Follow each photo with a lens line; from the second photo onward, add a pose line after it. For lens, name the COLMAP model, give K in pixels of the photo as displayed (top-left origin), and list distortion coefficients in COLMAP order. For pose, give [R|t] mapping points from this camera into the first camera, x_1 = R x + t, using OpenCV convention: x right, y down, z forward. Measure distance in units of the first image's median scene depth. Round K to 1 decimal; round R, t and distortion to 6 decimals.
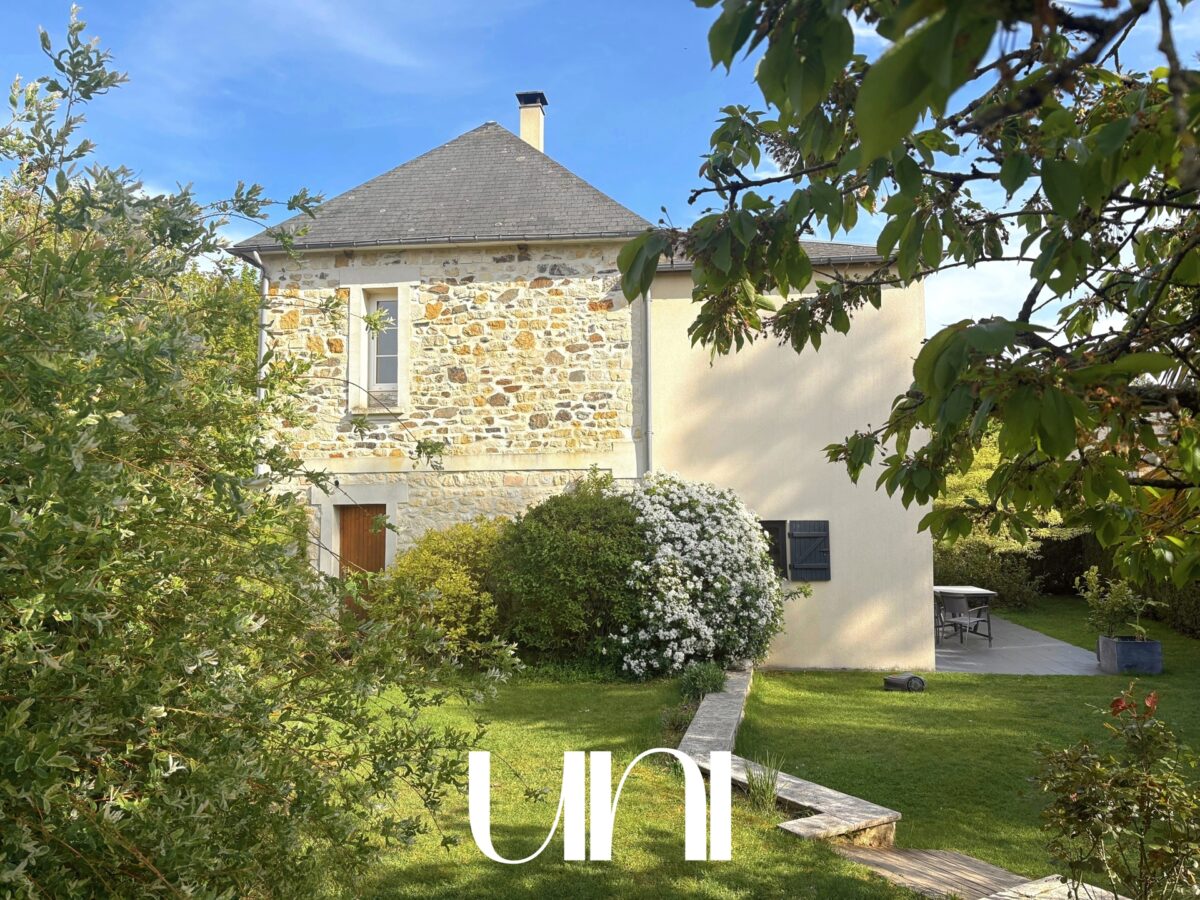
lens RADIAL K [[913.2, 0, 603.1], [0, 913.2, 457.3], [0, 0, 1]] dist [0.153906, -0.231574]
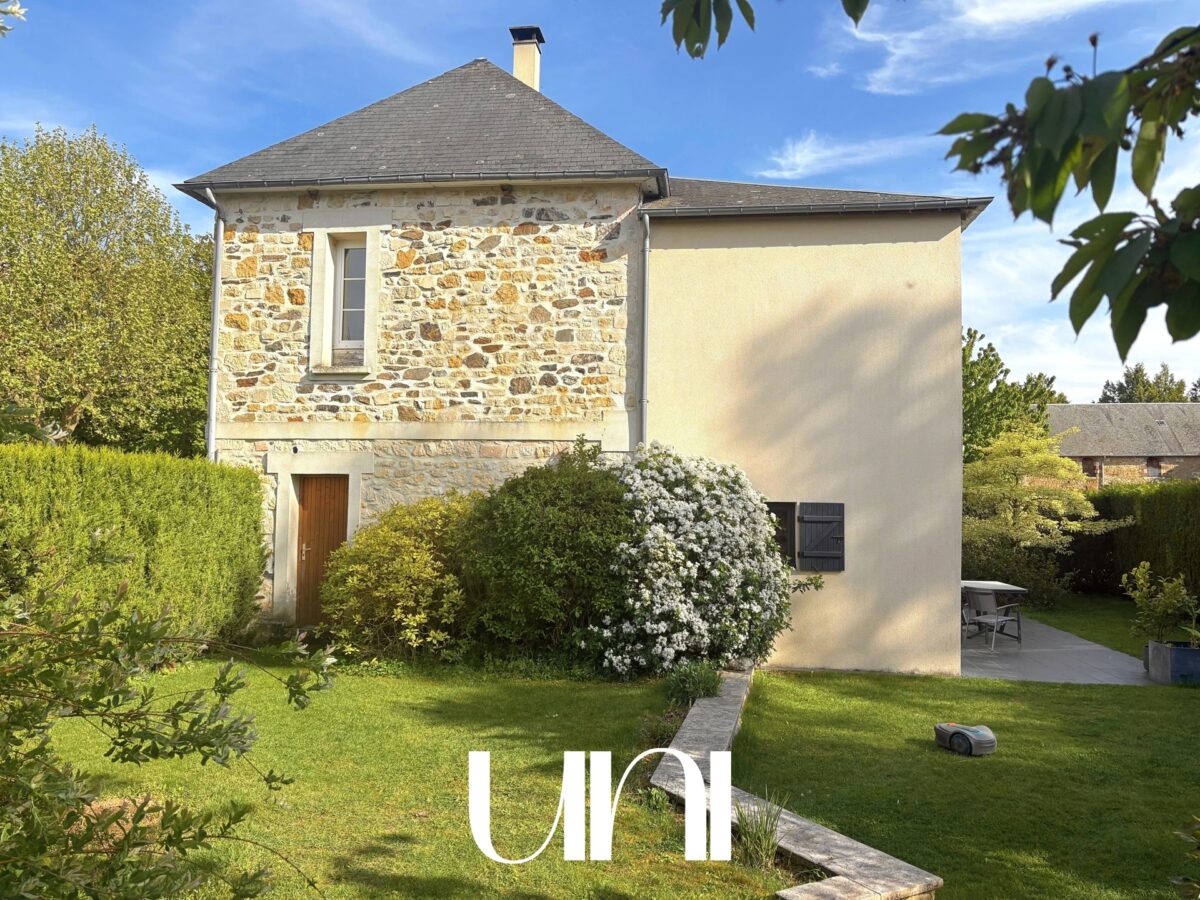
lens RADIAL K [[913.2, 0, 603.1], [0, 913.2, 457.3], [0, 0, 1]] dist [0.153906, -0.231574]
pose [[0.999700, 0.022241, -0.010235, 0.020729], [-0.022118, 0.999684, 0.011961, 0.018166], [0.010498, -0.011731, 0.999876, 0.108734]]
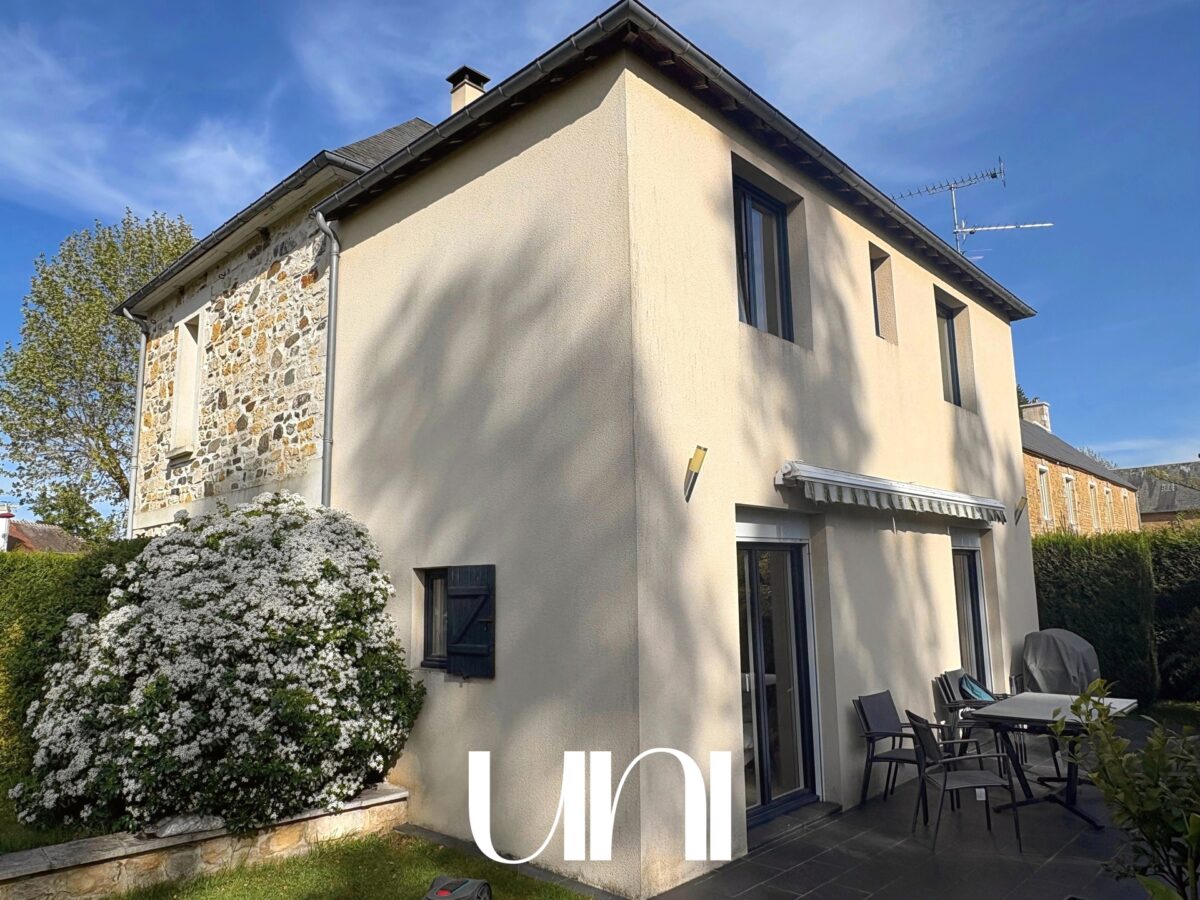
lens RADIAL K [[814.0, 0, 600.0], [0, 814.0, 450.0], [0, 0, 1]] dist [0.000629, 0.003018]
pose [[0.796951, -0.104925, -0.594861, 0.561897], [0.049003, 0.992782, -0.109462, 0.054822], [0.602053, 0.058086, 0.796340, 0.628489]]
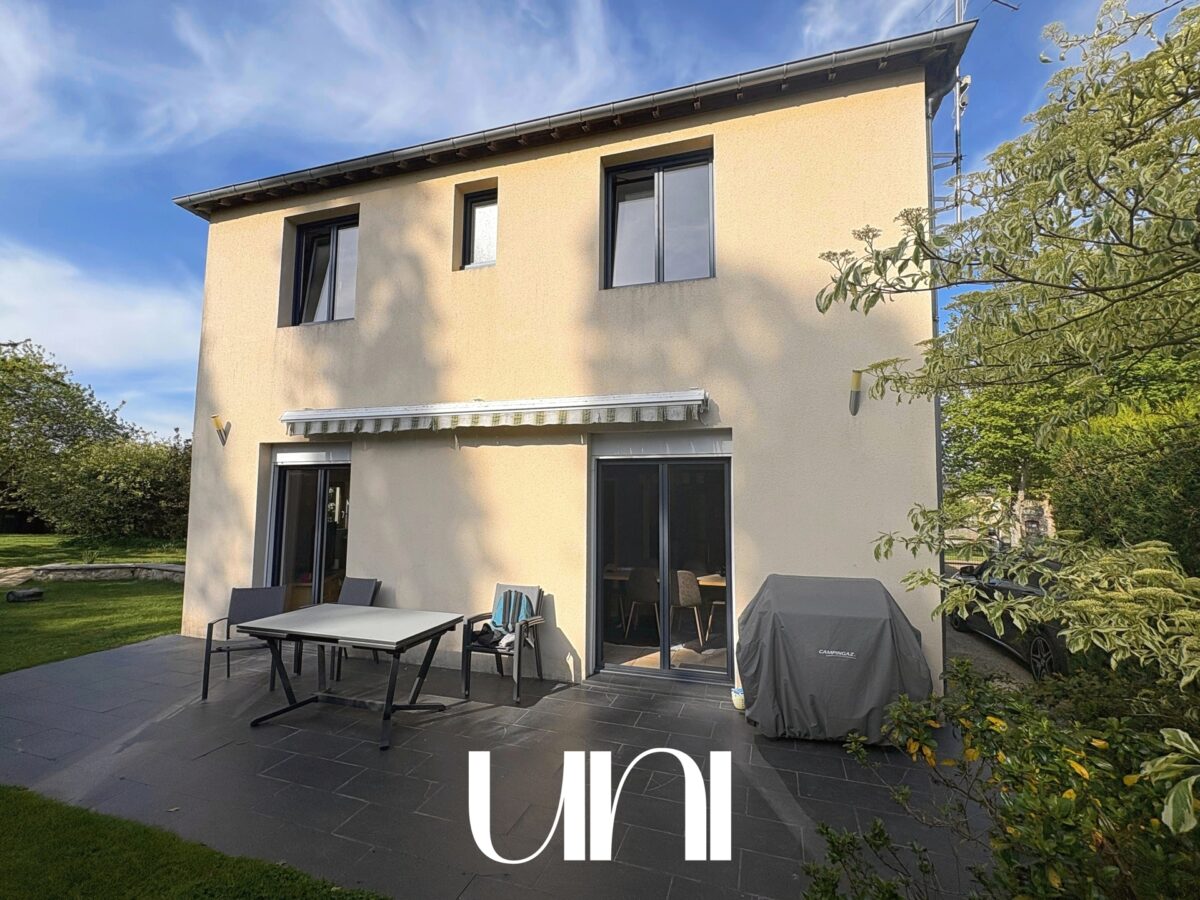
lens RADIAL K [[486.8, 0, 600.0], [0, 486.8, 450.0], [0, 0, 1]] dist [0.000091, -0.000227]
pose [[-0.168939, -0.074655, -0.982795, 0.729233], [0.047411, 0.995358, -0.083759, 0.096130], [0.984486, -0.060745, -0.164615, 1.384145]]
